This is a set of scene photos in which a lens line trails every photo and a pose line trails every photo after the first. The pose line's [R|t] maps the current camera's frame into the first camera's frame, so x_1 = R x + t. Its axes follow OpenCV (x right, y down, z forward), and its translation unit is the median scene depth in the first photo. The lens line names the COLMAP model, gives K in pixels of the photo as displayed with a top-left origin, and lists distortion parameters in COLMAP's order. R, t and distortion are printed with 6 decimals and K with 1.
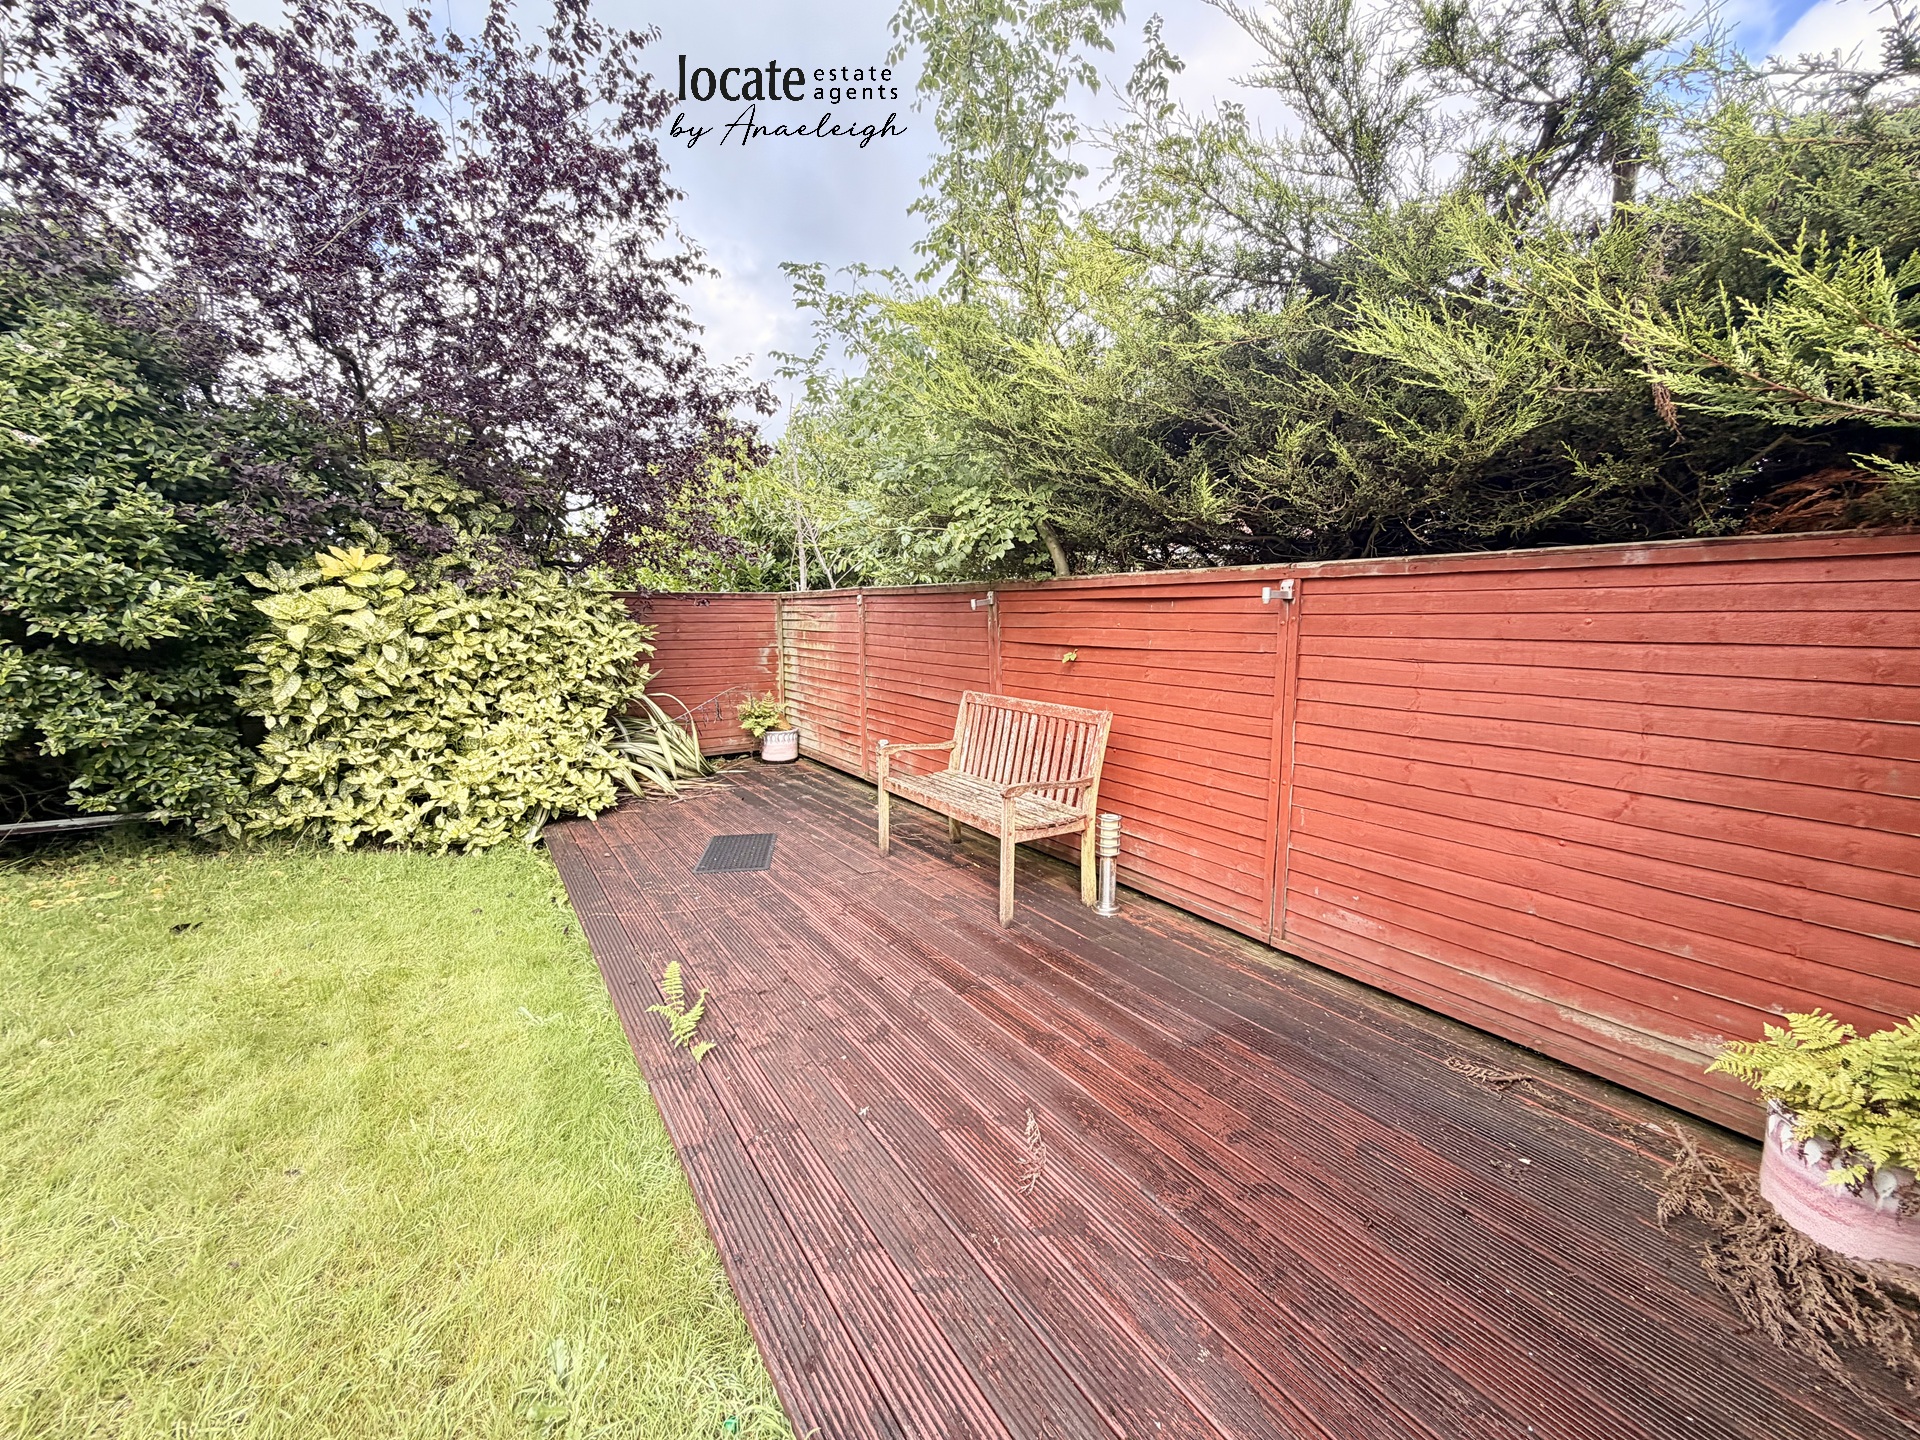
lens RADIAL K [[765.5, 0, 953.6], [0, 765.5, 725.2], [0, 0, 1]] dist [-0.001657, -0.000107]
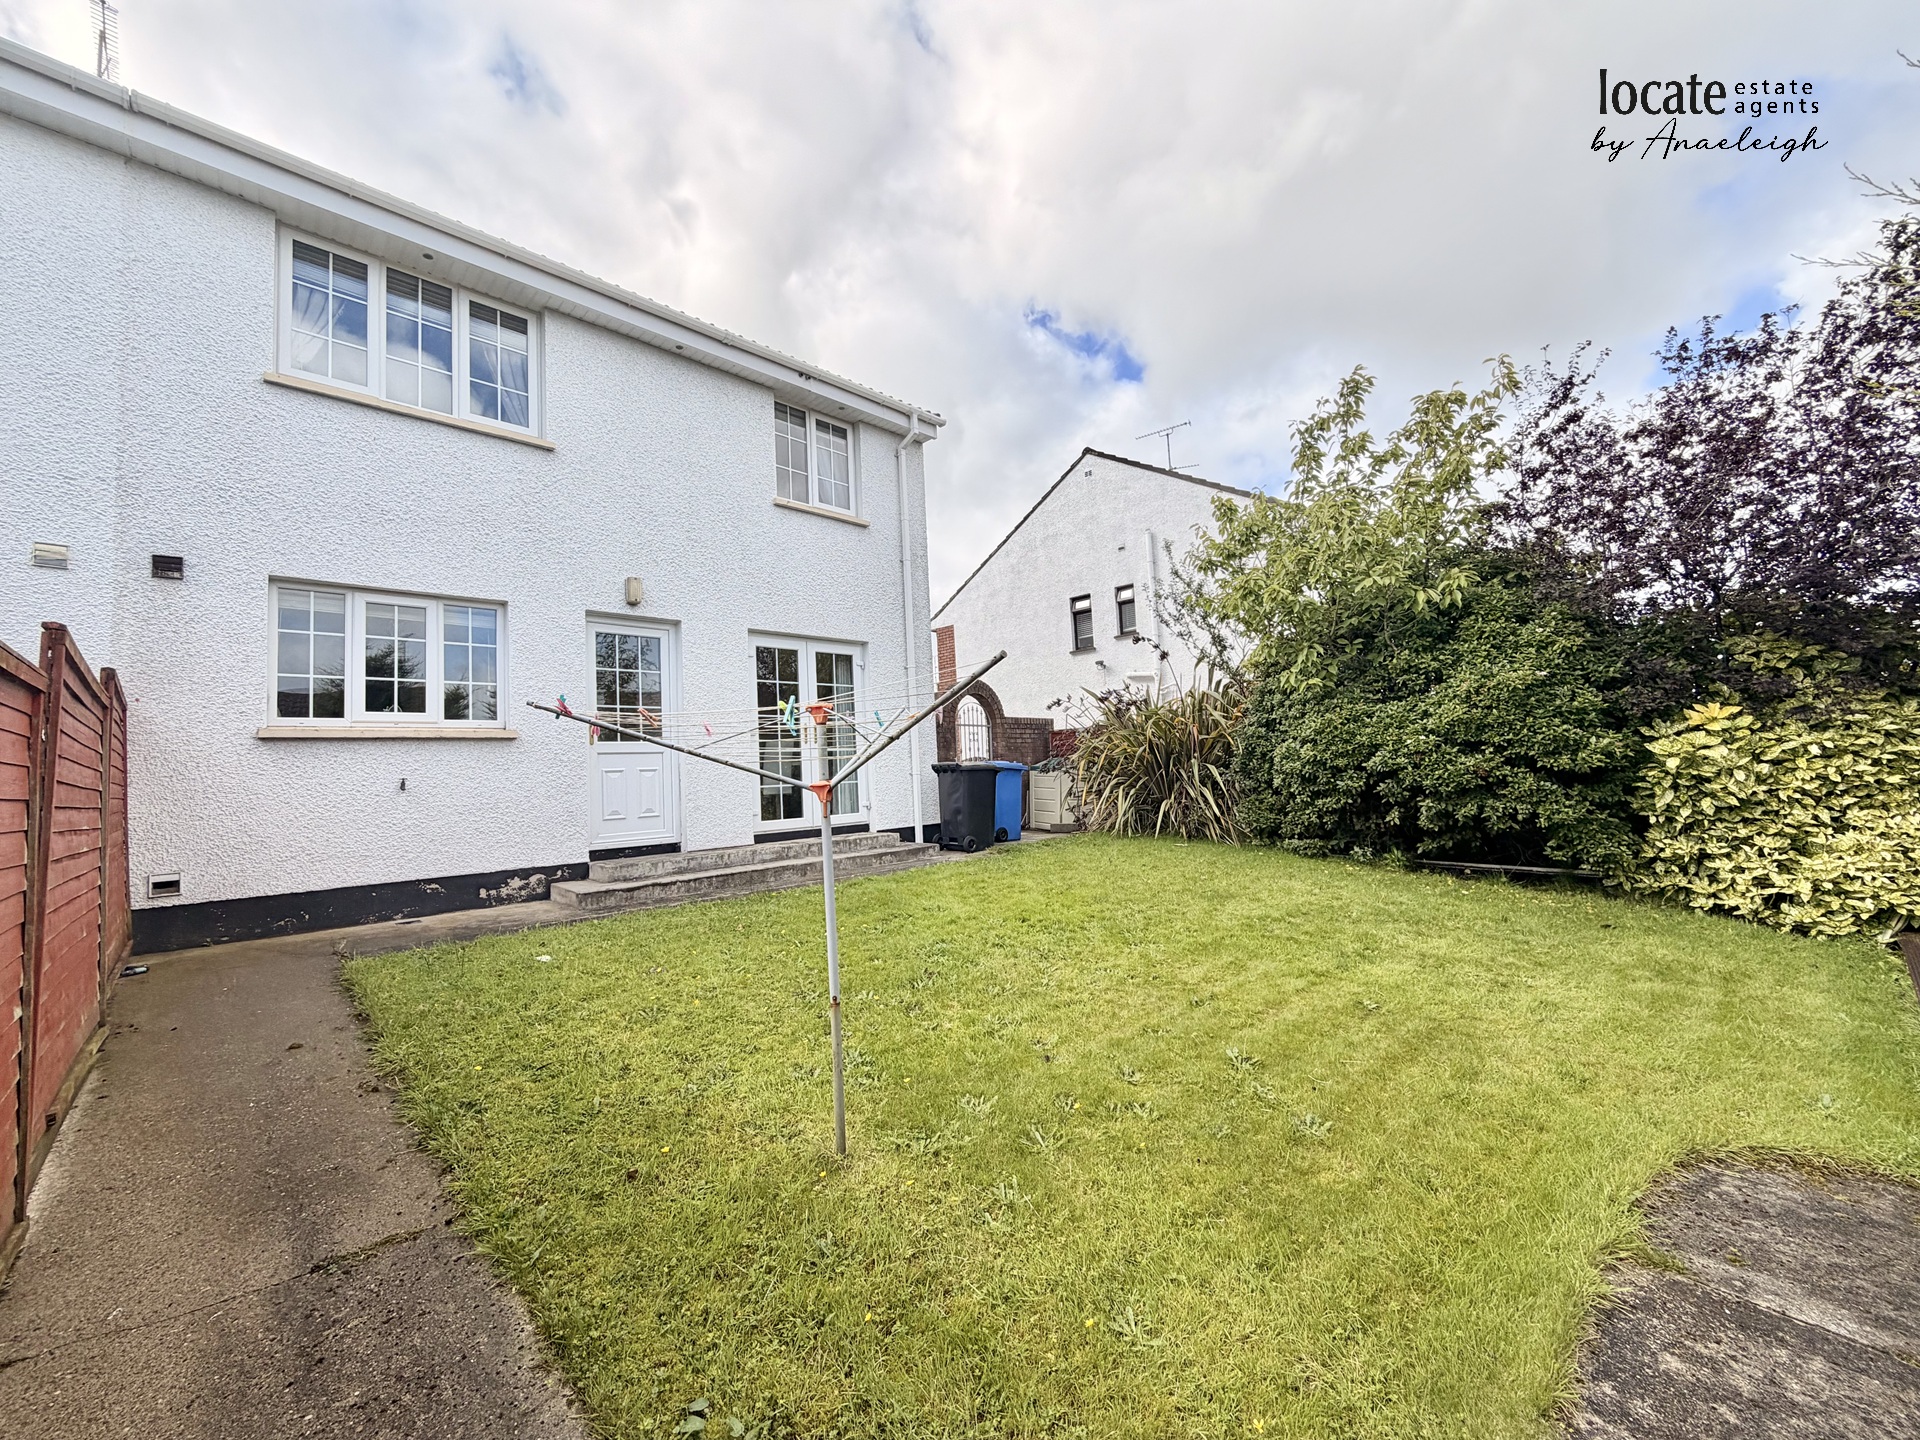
lens RADIAL K [[765.5, 0, 953.6], [0, 765.5, 725.2], [0, 0, 1]] dist [-0.001657, -0.000107]
pose [[0.137160, -0.077044, -0.987548, 0.438657], [-0.096478, 0.991191, -0.090728, 0.078116], [0.985839, 0.107721, 0.128519, -0.588270]]
